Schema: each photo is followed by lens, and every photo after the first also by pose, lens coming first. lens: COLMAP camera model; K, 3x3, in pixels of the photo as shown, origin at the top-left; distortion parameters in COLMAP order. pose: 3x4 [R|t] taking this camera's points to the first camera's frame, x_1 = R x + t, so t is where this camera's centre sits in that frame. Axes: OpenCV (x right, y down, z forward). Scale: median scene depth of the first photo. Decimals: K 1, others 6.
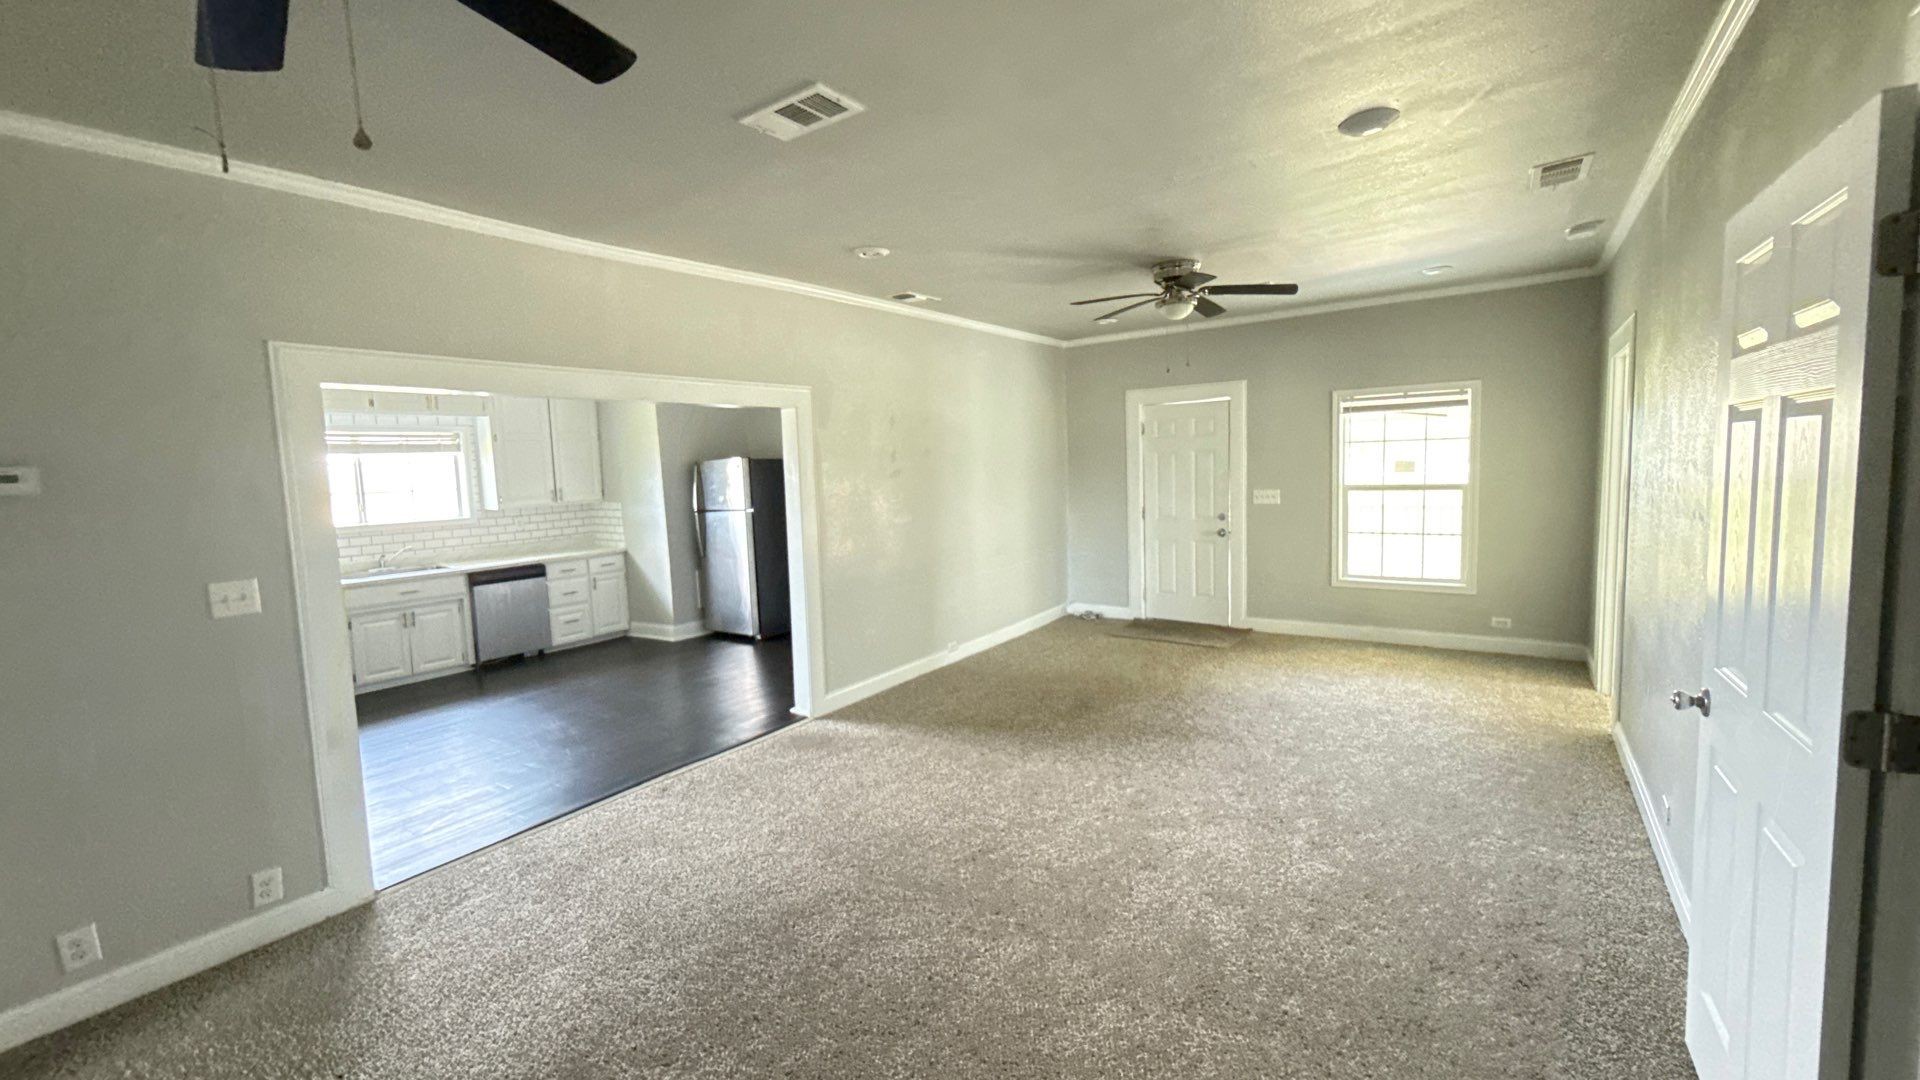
lens RADIAL K [[774.8, 0, 955.7], [0, 774.8, 541.1], [0, 0, 1]] dist [0.006539, 0.000791]
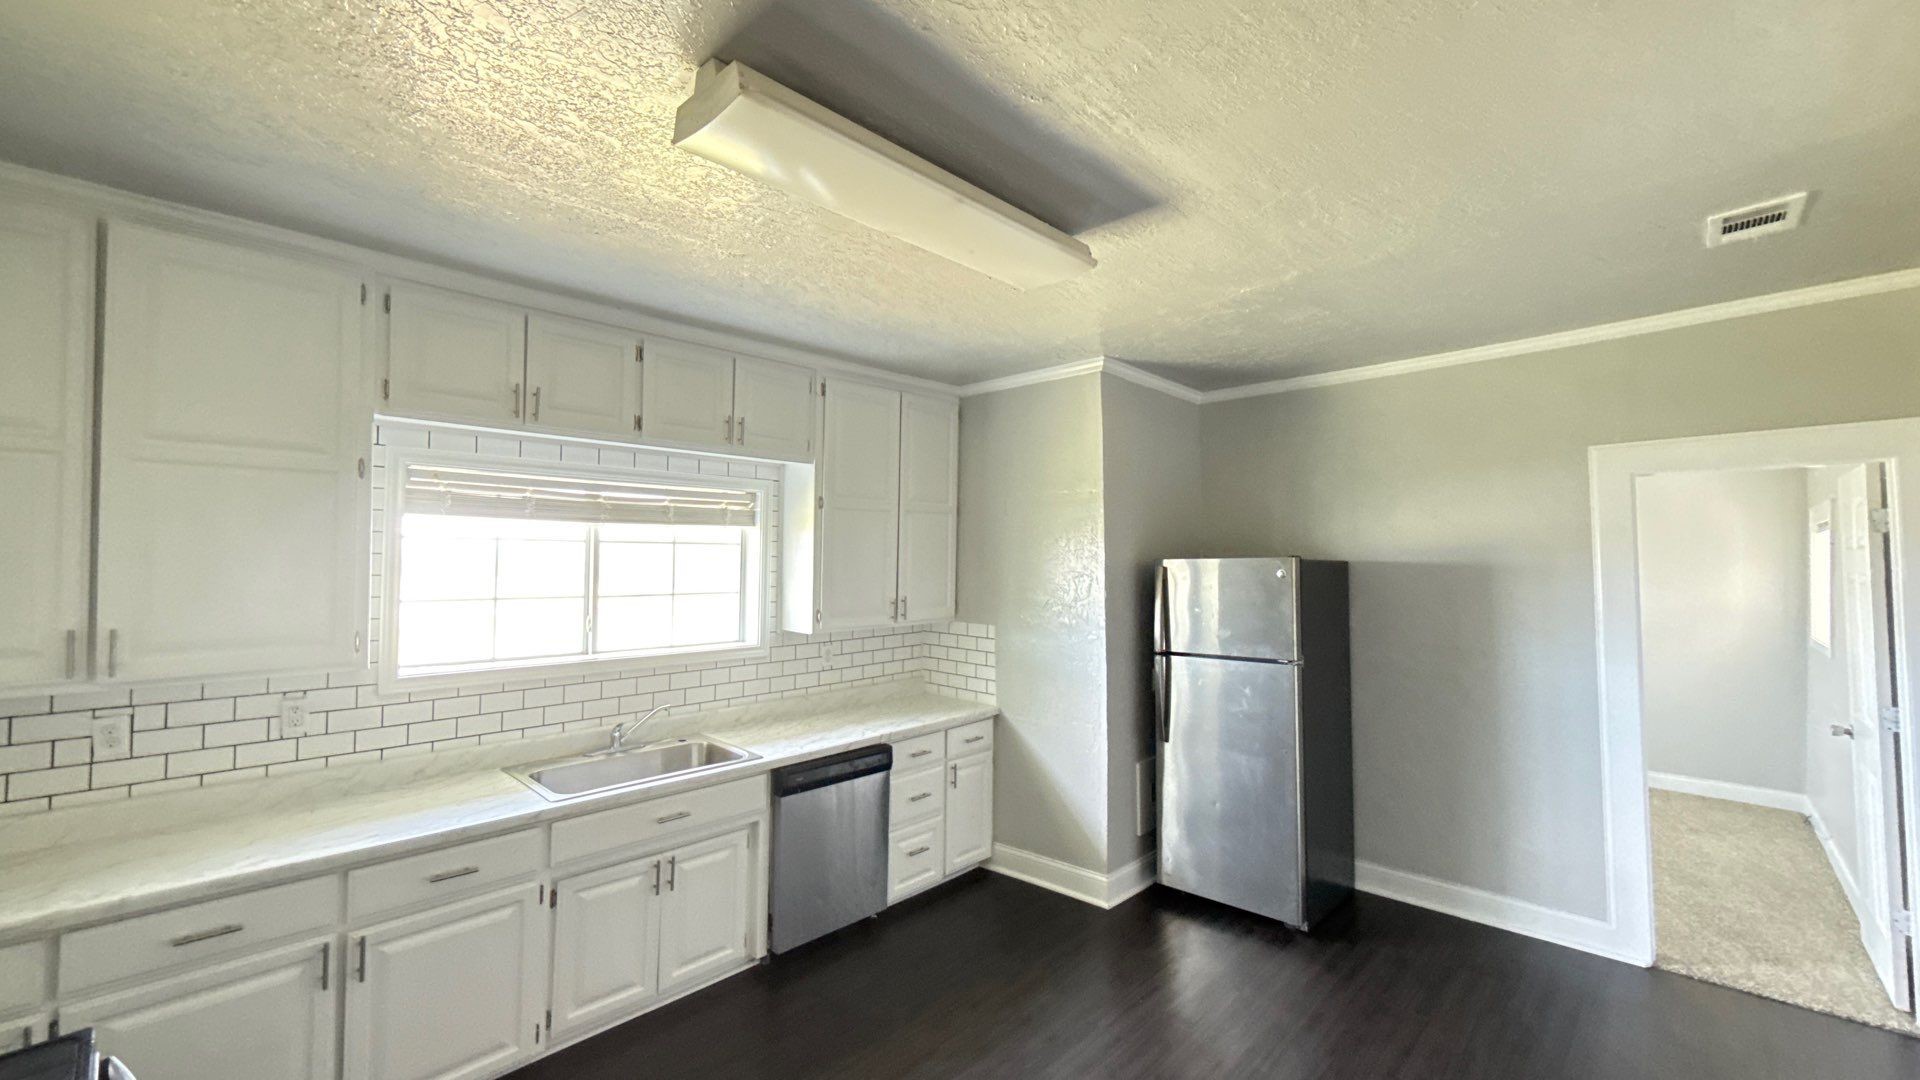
lens RADIAL K [[774.8, 0, 963.9], [0, 774.8, 541.5], [0, 0, 1]] dist [0.006539, 0.000791]
pose [[0.990956, 0.038272, -0.128611, -0.405301], [-0.053726, 0.991449, -0.118925, -0.044410], [0.122960, 0.124759, 0.984539, 0.461113]]
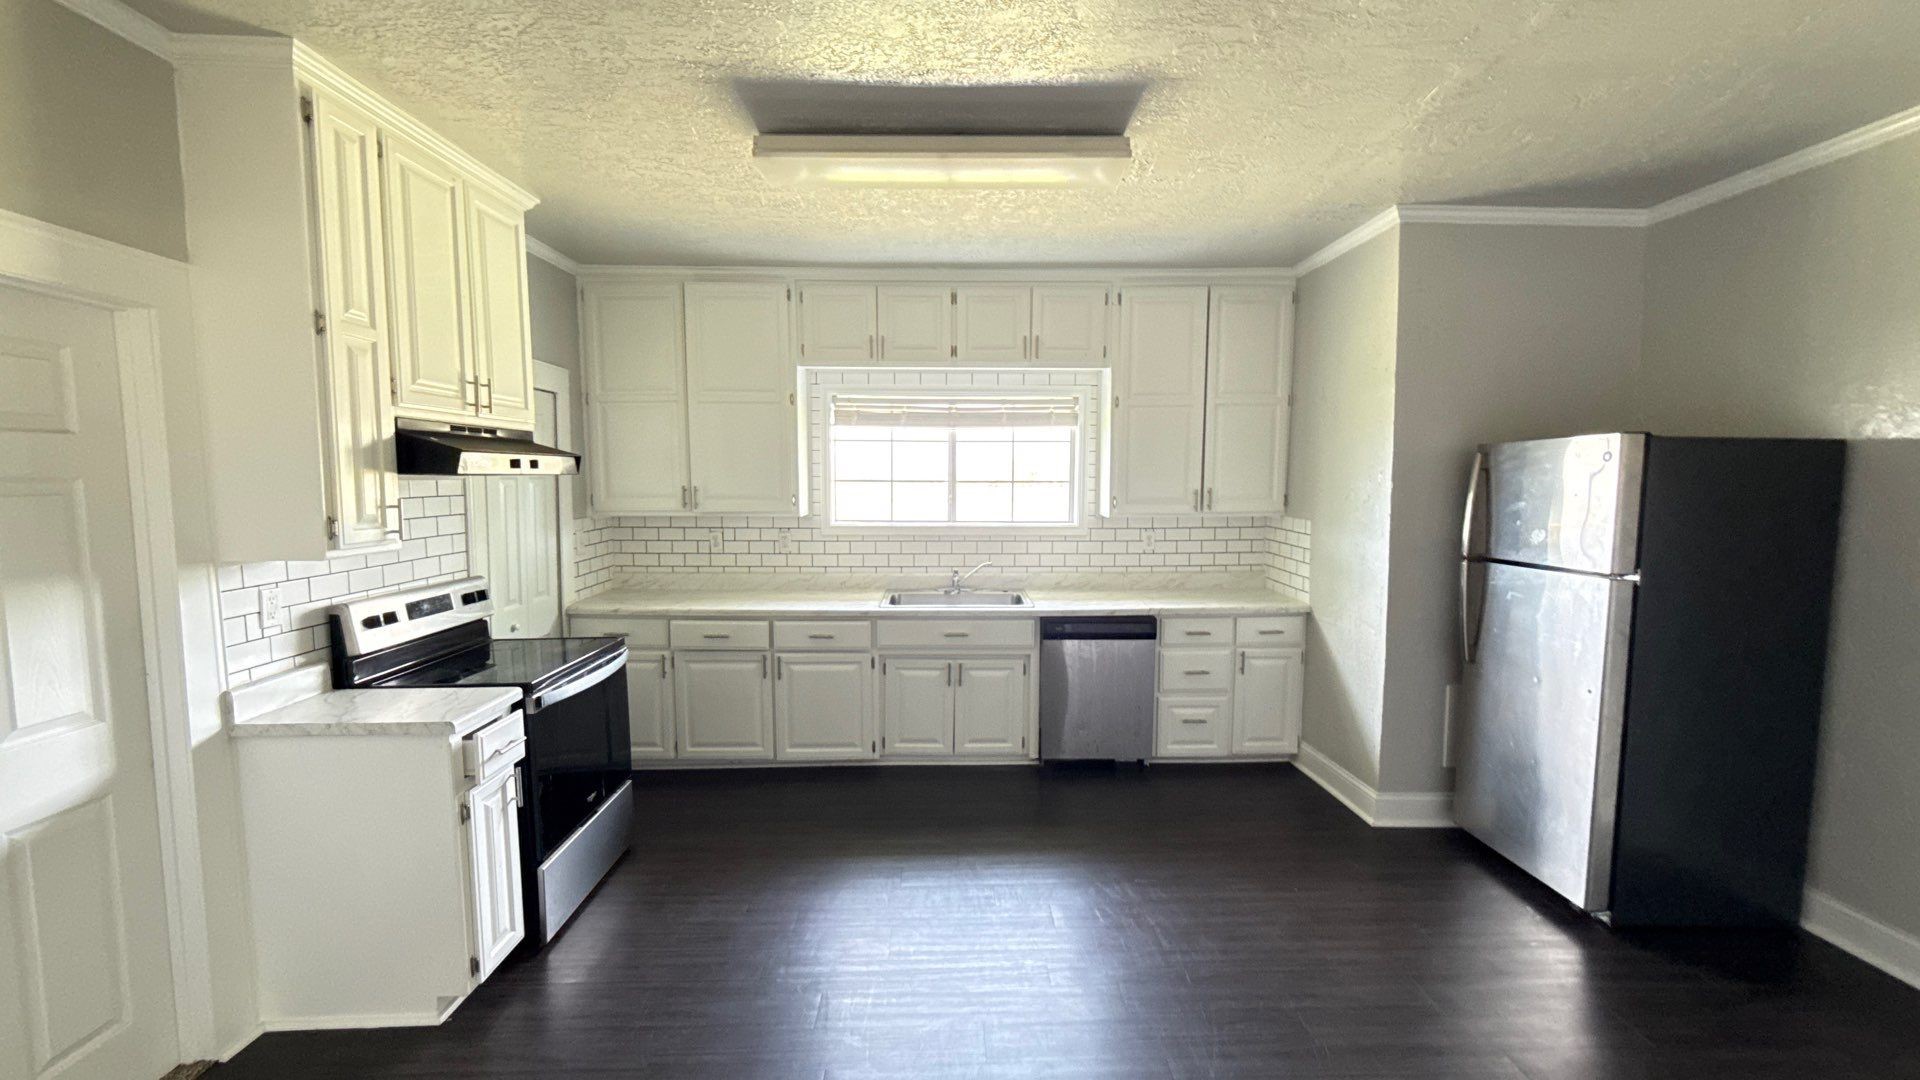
lens RADIAL K [[774.8, 0, 962.3], [0, 774.8, 543.5], [0, 0, 1]] dist [0.006539, 0.000791]
pose [[0.601983, 0.114942, -0.790193, -0.161235], [-0.104405, 0.992420, 0.064820, -0.046220], [0.791654, 0.043479, 0.609421, 0.511258]]
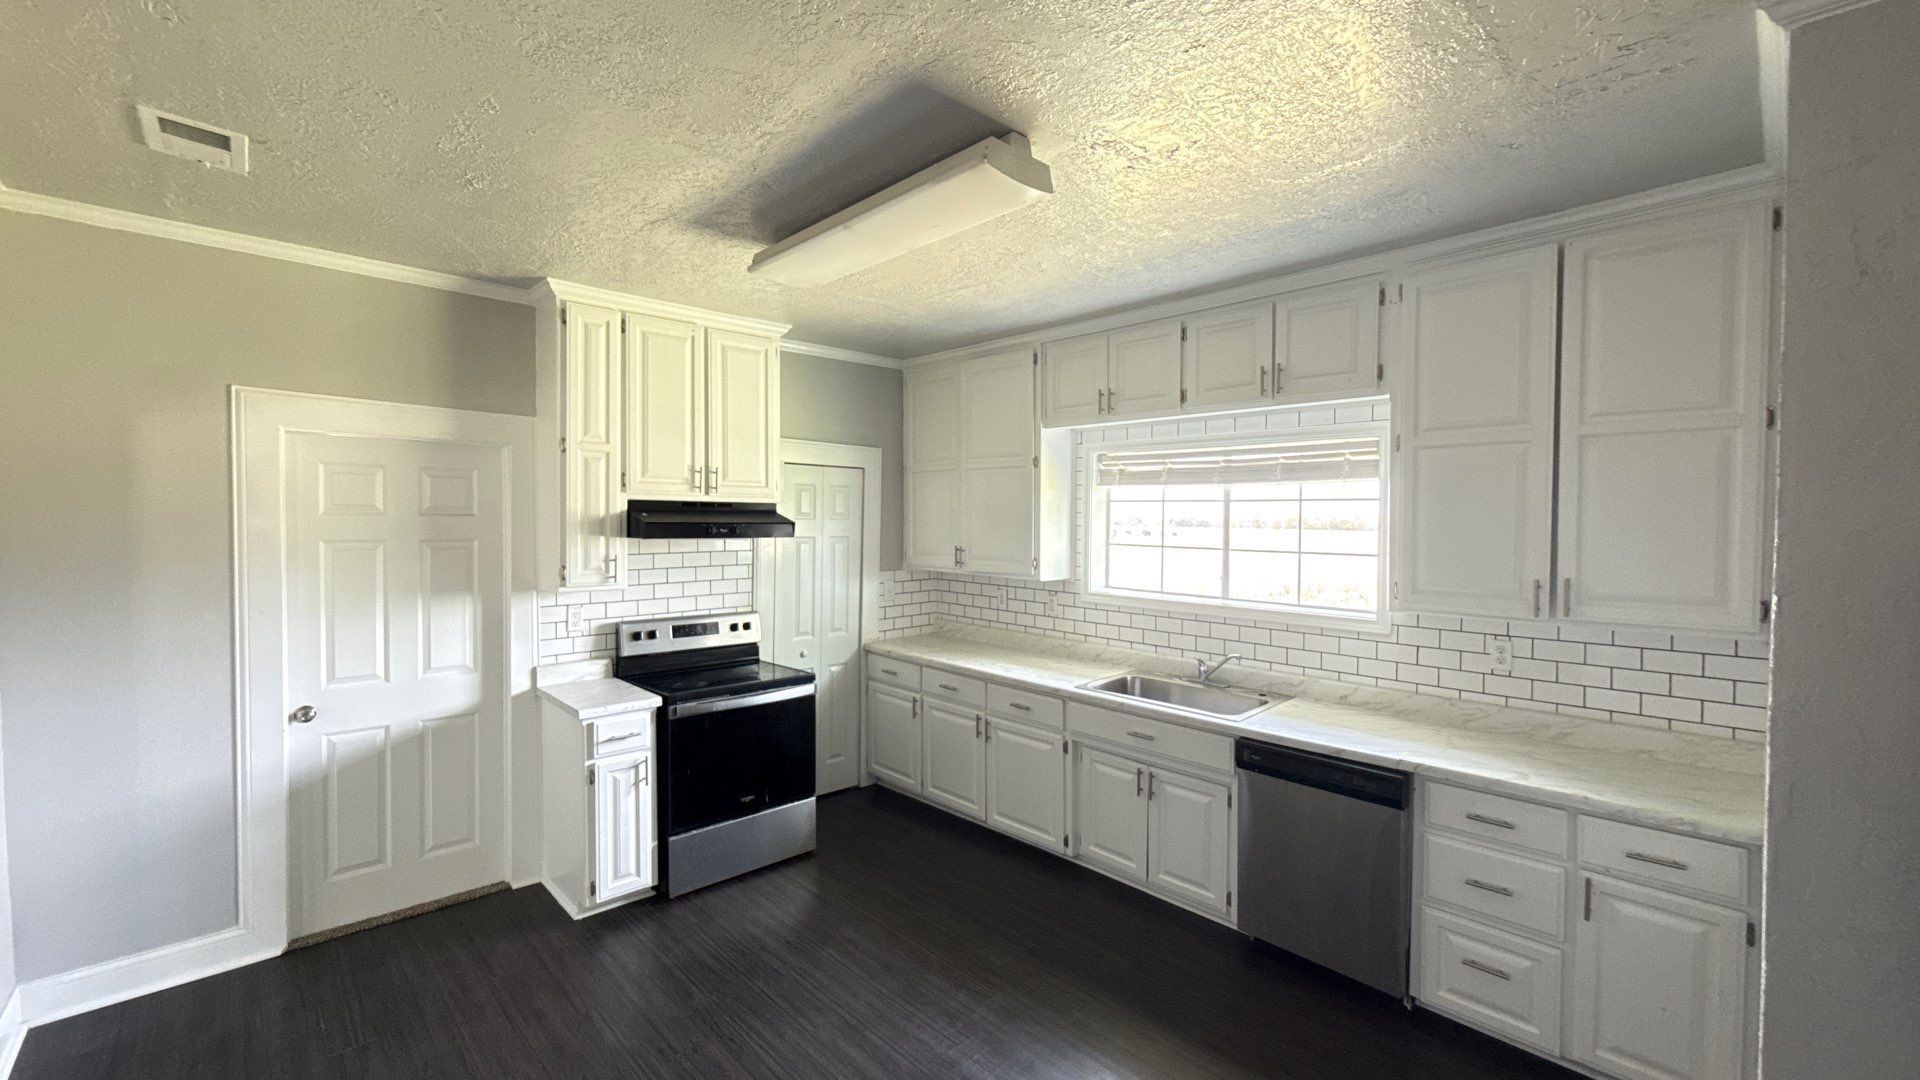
lens RADIAL K [[774.8, 0, 961.2], [0, 774.8, 546.0], [0, 0, 1]] dist [0.006539, 0.000791]
pose [[-0.189154, 0.079526, -0.978722, -0.130952], [-0.095390, 0.990513, 0.098920, -0.092755], [0.977303, 0.112071, -0.179773, 0.816982]]
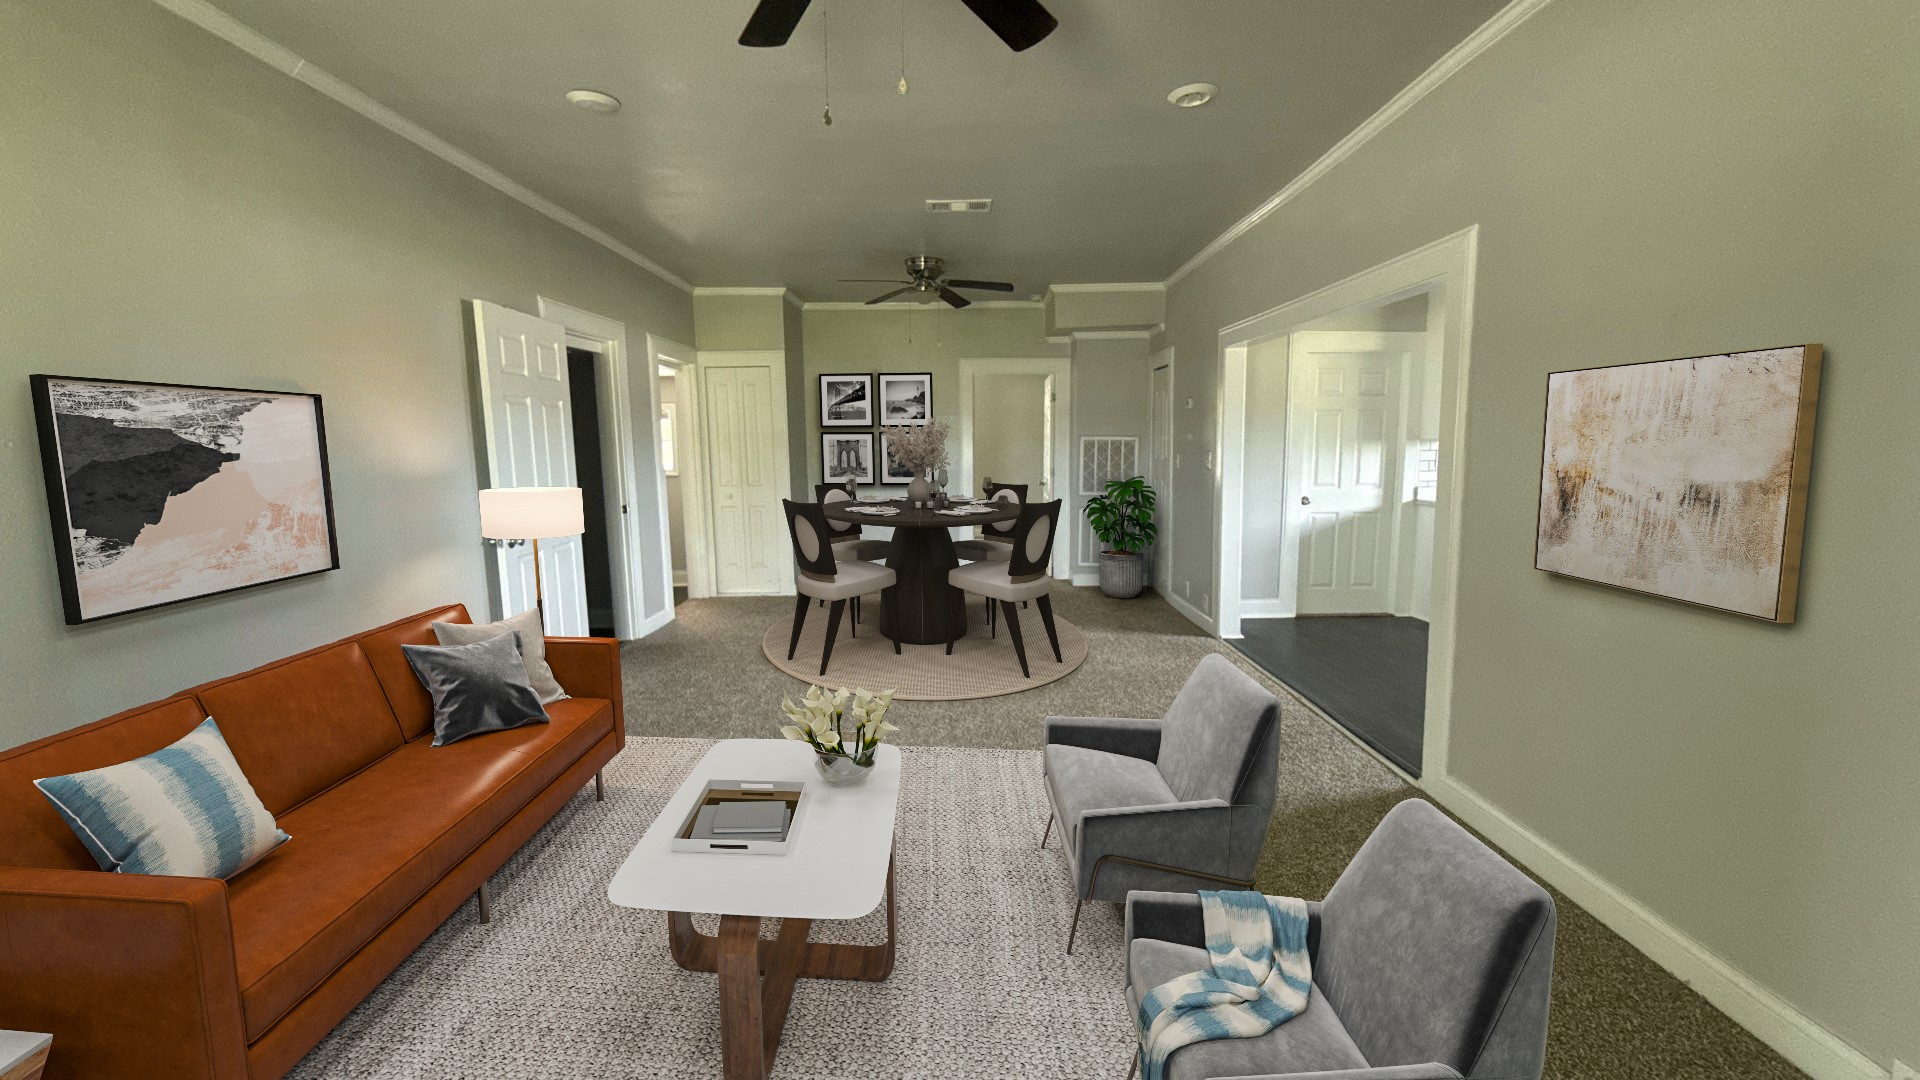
lens RADIAL K [[774.8, 0, 956.1], [0, 774.8, 540.6], [0, 0, 1]] dist [0.006539, 0.000791]
pose [[-0.805286, 0.130209, -0.578412, 0.312105], [-0.005961, 0.973758, 0.227507, -0.069662], [0.592857, 0.186656, -0.783377, 0.835700]]
